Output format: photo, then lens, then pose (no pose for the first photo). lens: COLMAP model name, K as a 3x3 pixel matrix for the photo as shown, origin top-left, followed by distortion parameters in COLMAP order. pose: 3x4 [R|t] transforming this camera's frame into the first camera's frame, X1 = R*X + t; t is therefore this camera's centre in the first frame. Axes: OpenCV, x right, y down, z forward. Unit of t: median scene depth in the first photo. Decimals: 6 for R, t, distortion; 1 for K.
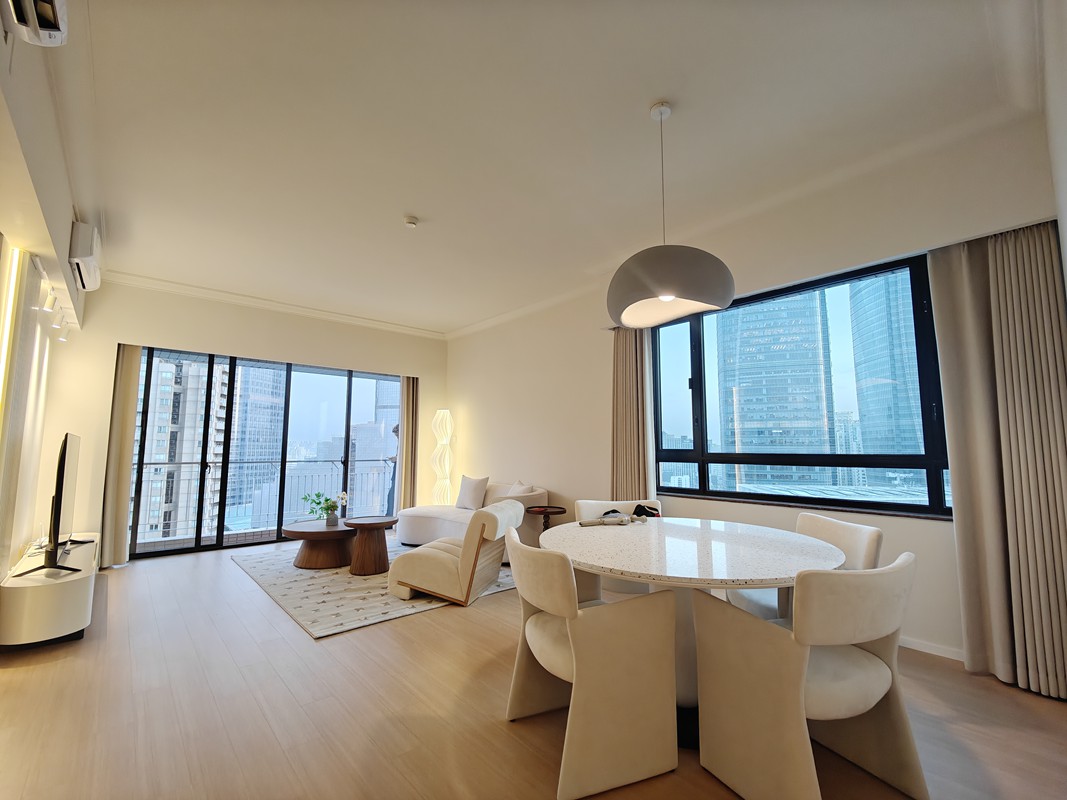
lens RADIAL K [[462.4, 0, 535.8], [0, 462.4, 401.0], [0, 0, 1]] dist [0.021431, -0.020359]
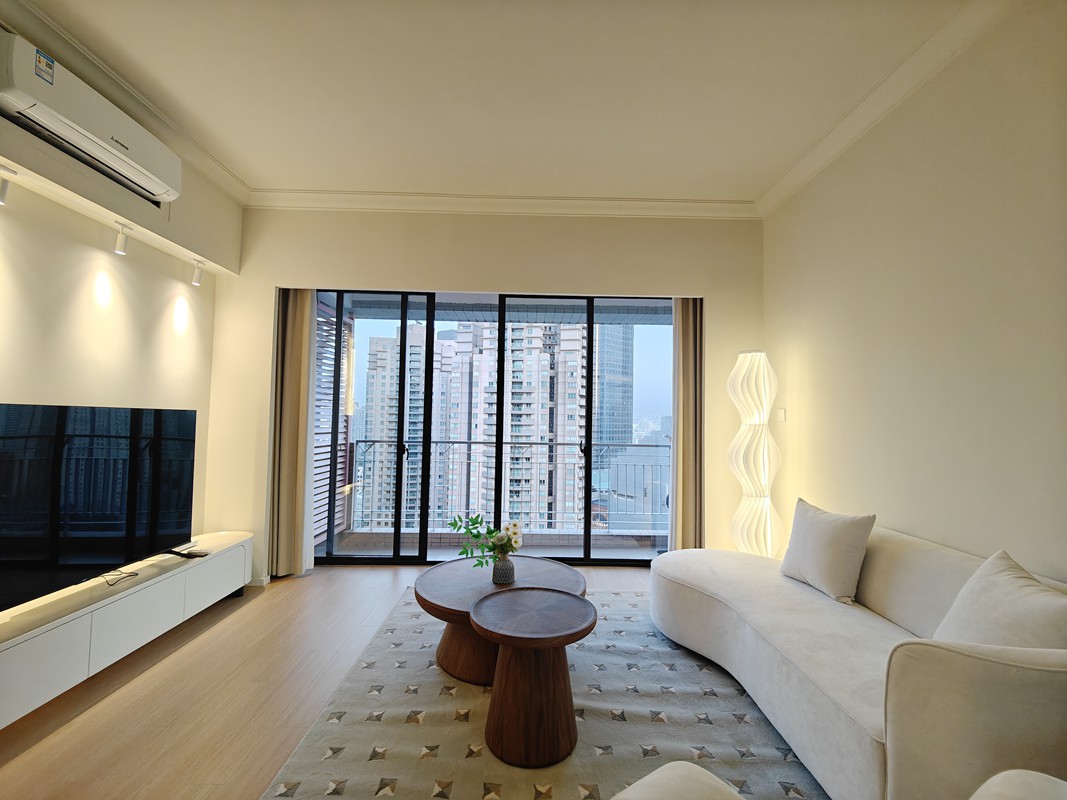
lens RADIAL K [[462.4, 0, 535.8], [0, 462.4, 401.0], [0, 0, 1]] dist [0.021431, -0.020359]
pose [[0.760097, -0.016228, -0.649607, -0.064782], [0.051341, 0.998063, 0.035141, 0.044773], [0.647779, -0.060062, 0.759457, 0.540373]]
